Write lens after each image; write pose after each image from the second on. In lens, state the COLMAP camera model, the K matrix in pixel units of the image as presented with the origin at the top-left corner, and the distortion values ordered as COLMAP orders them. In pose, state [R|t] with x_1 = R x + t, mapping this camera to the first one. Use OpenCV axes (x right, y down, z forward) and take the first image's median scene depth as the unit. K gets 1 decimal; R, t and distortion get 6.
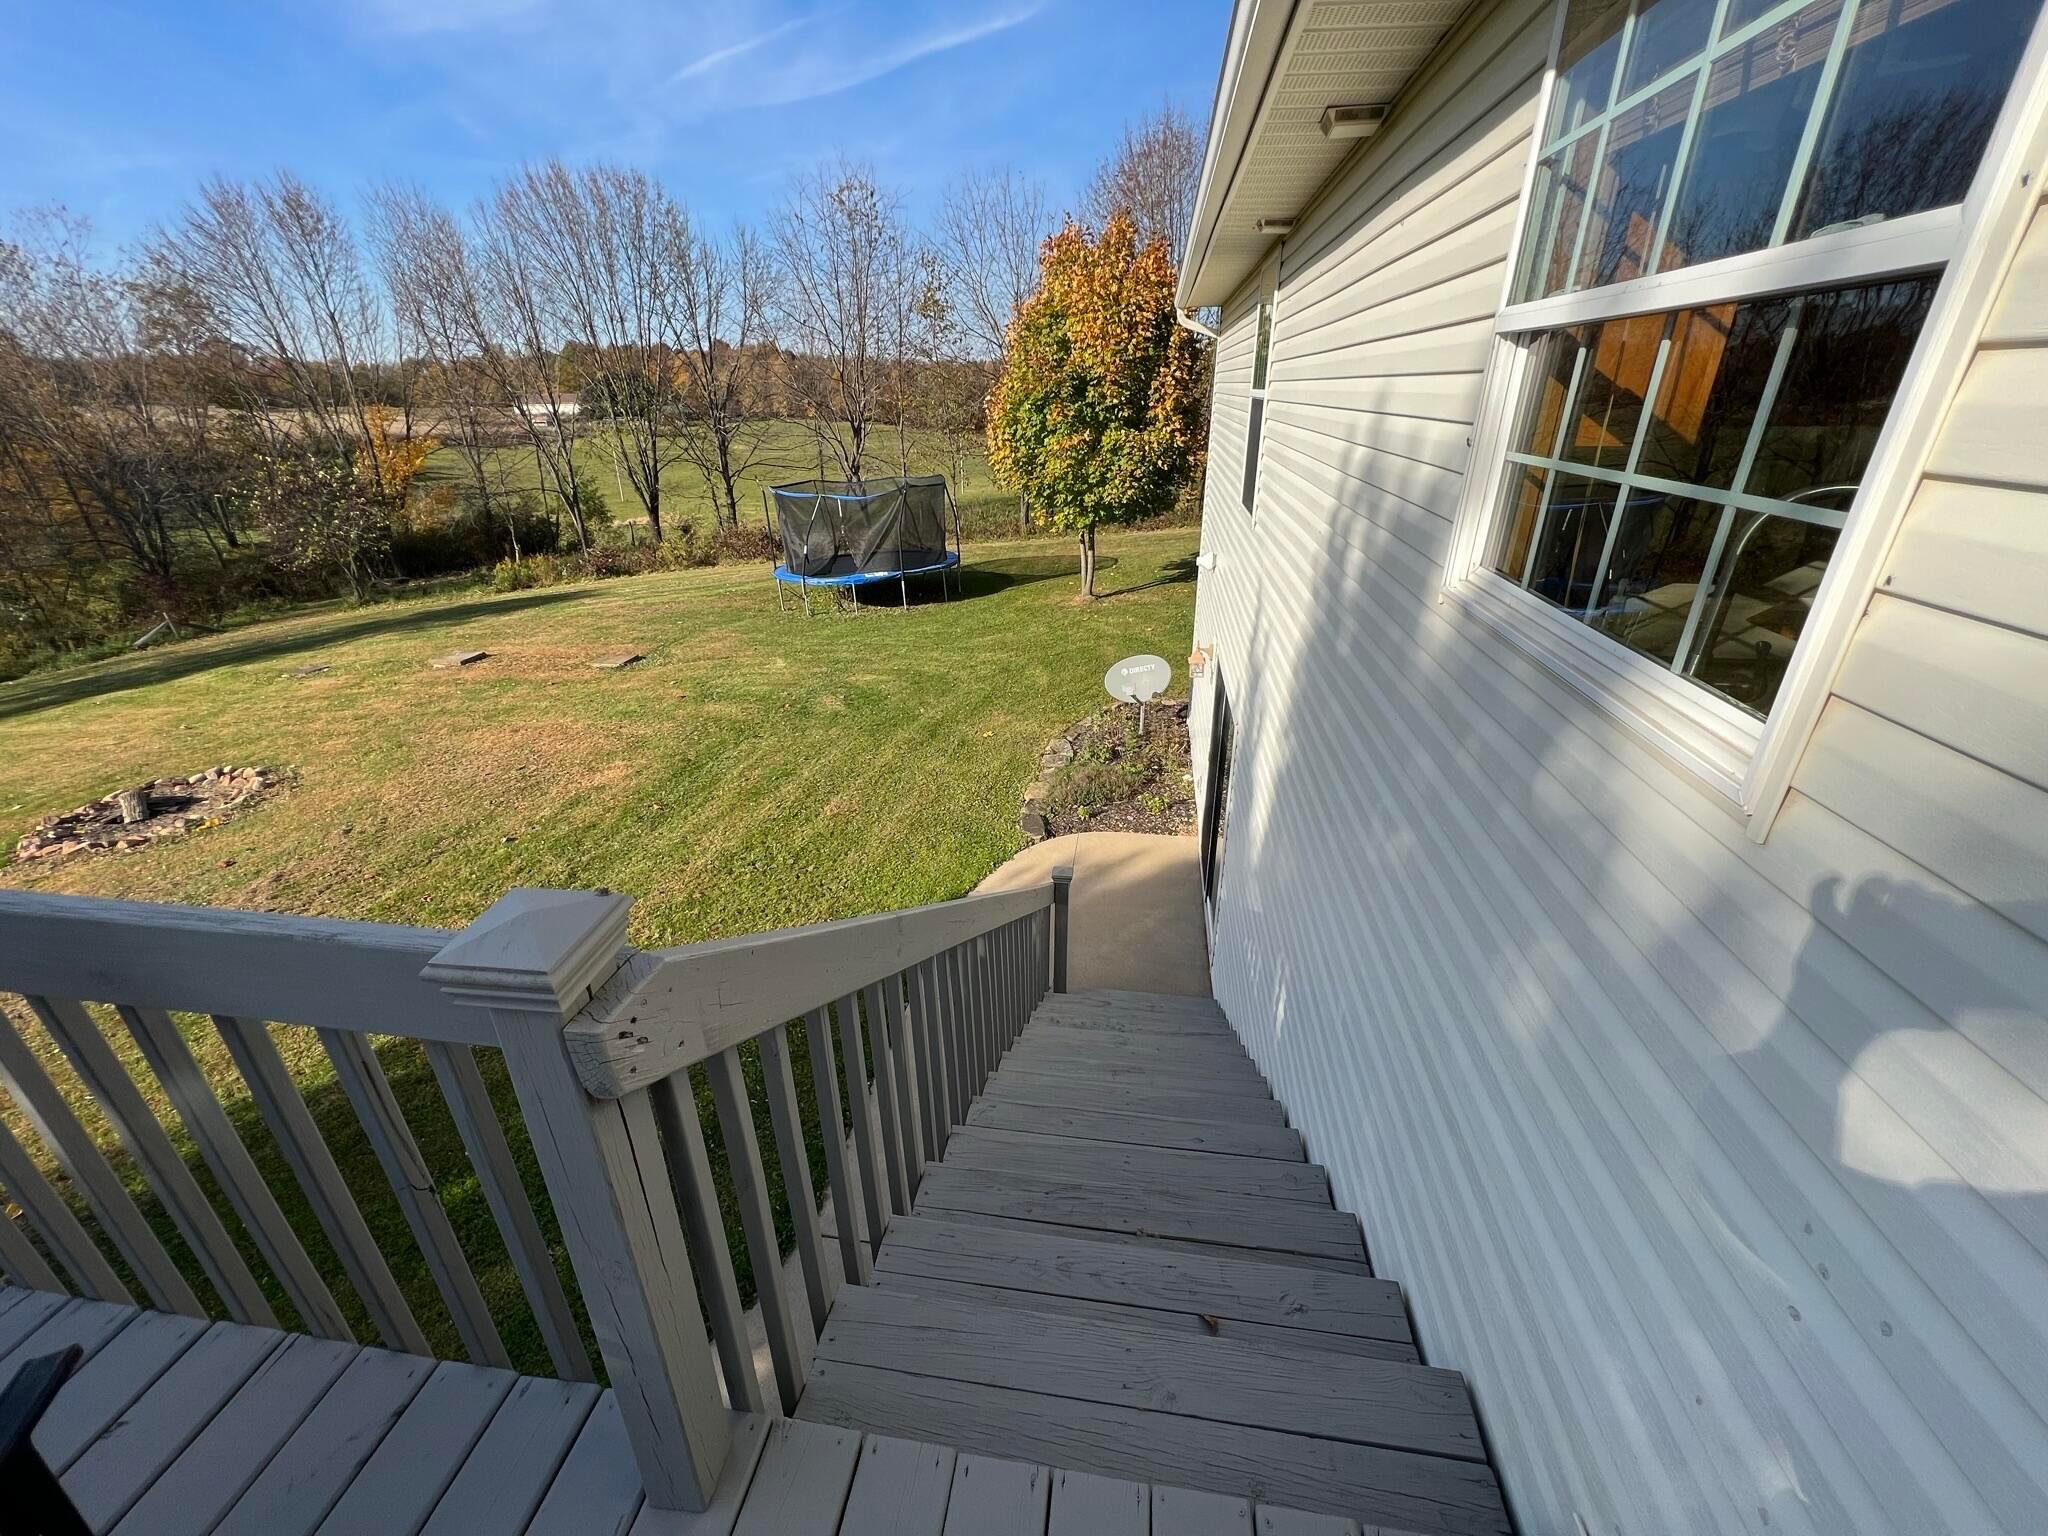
lens RADIAL K [[819.1, 0, 1024.0], [0, 819.1, 768.0], [0, 0, 1]] dist [-0.003747, -0.000462]
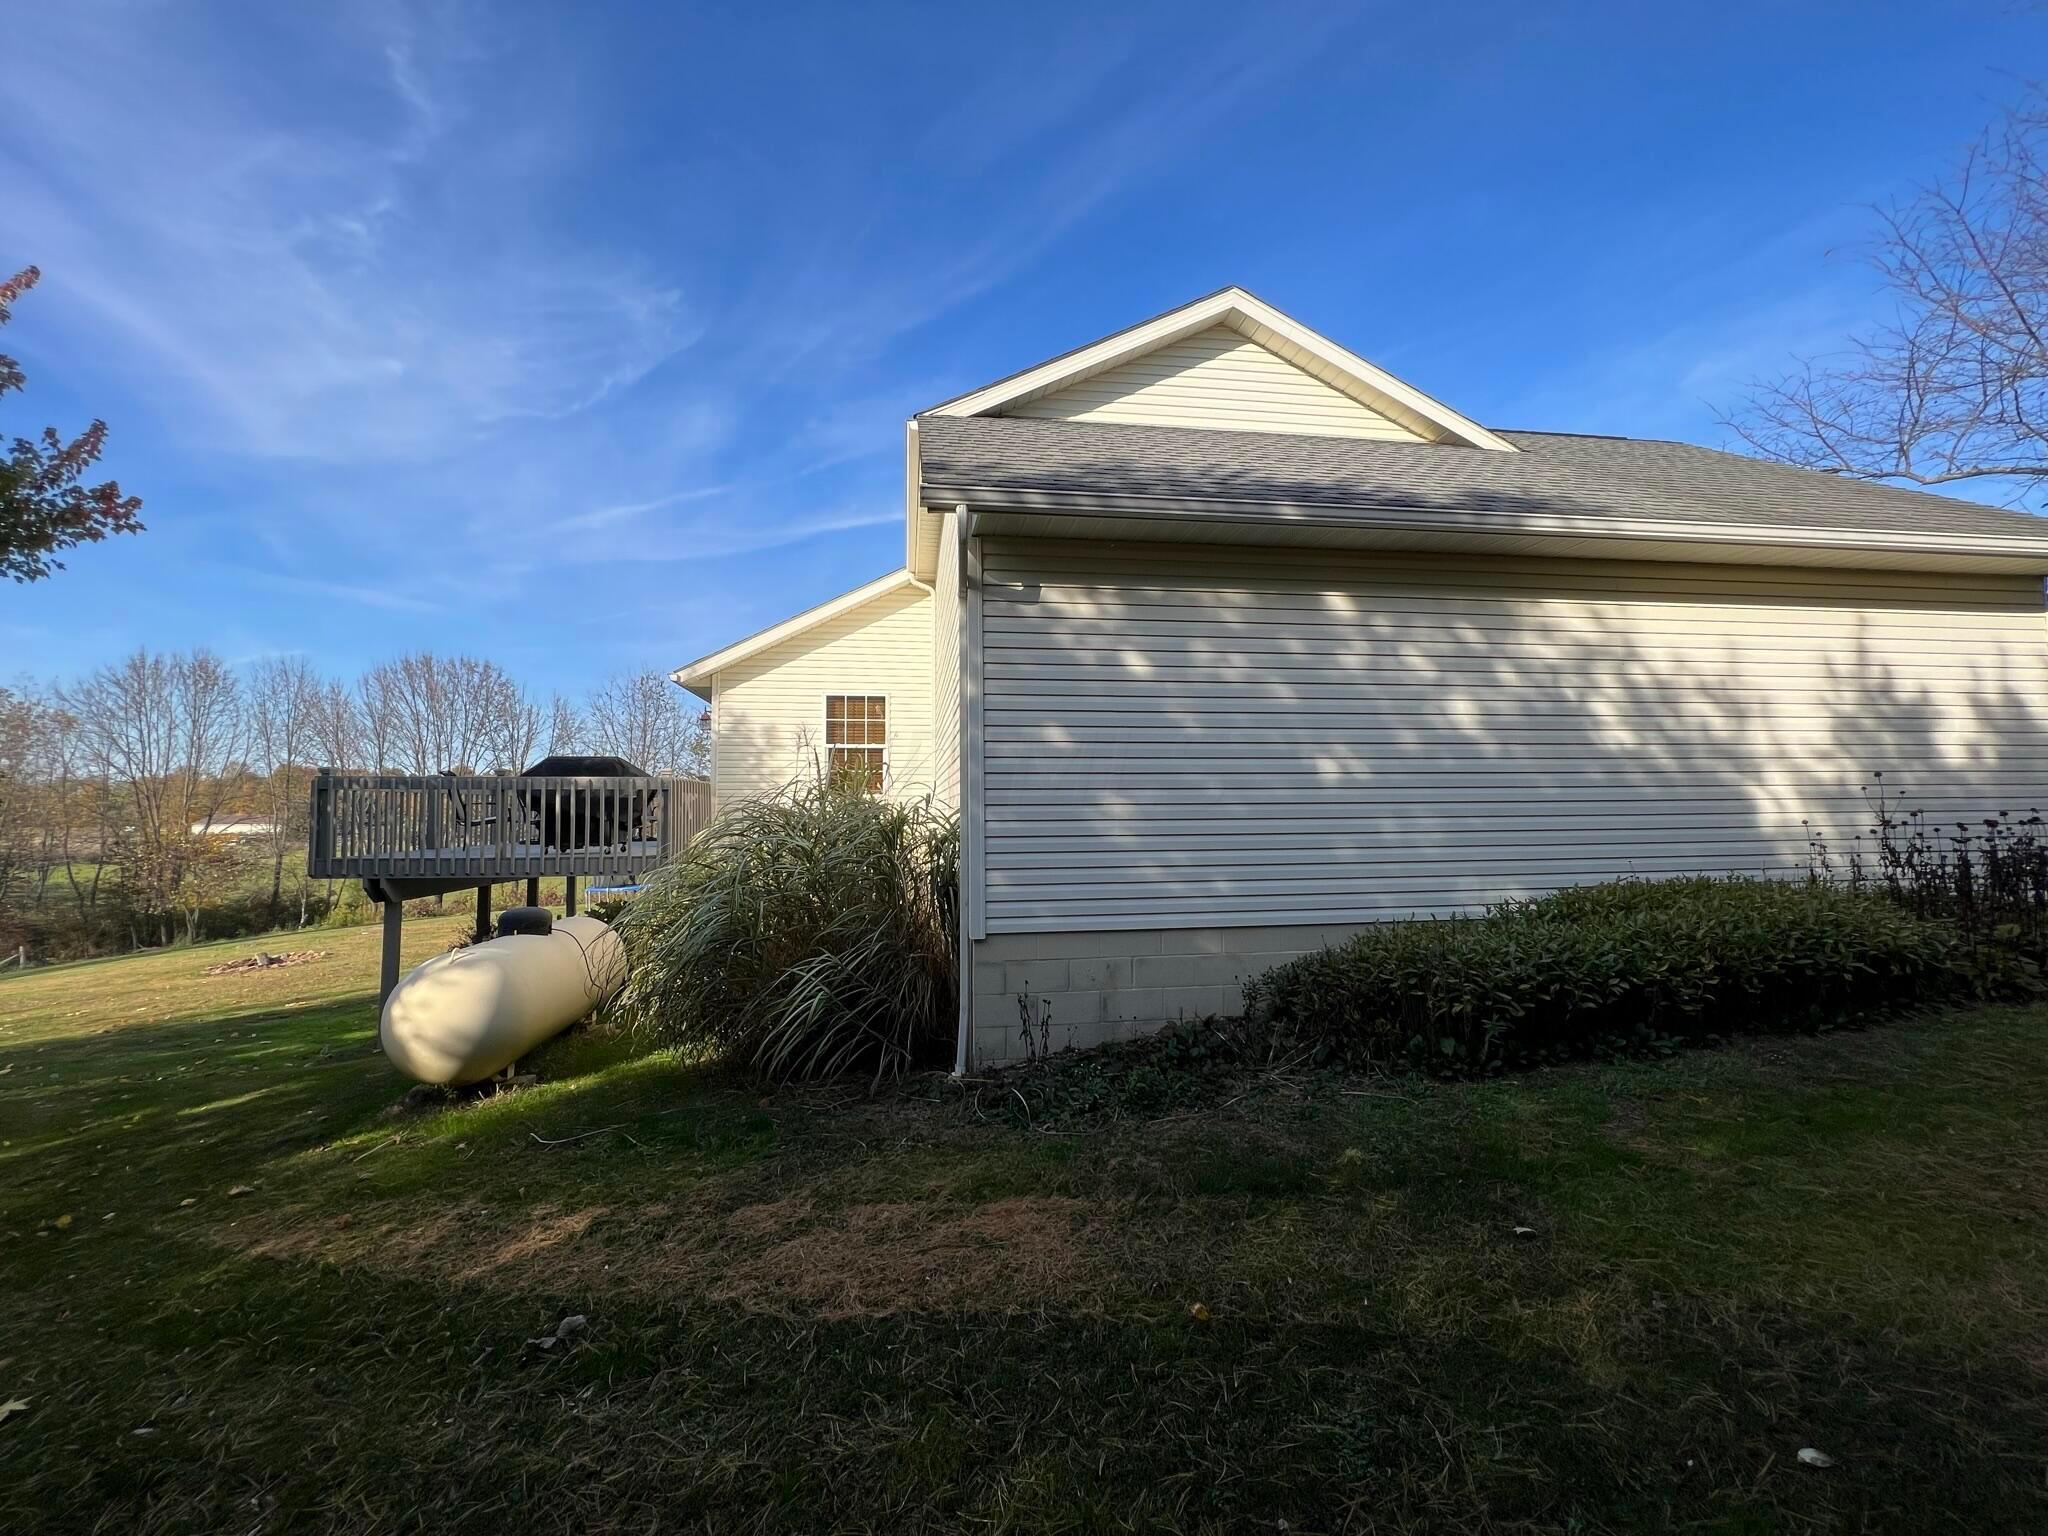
lens RADIAL K [[819.1, 0, 1024.0], [0, 819.1, 768.0], [0, 0, 1]] dist [-0.003747, -0.000462]
pose [[0.961350, 0.019559, 0.274633, 0.049134], [0.111549, 0.884272, -0.453453, 0.212631], [-0.251720, 0.466562, 0.847914, -0.404573]]
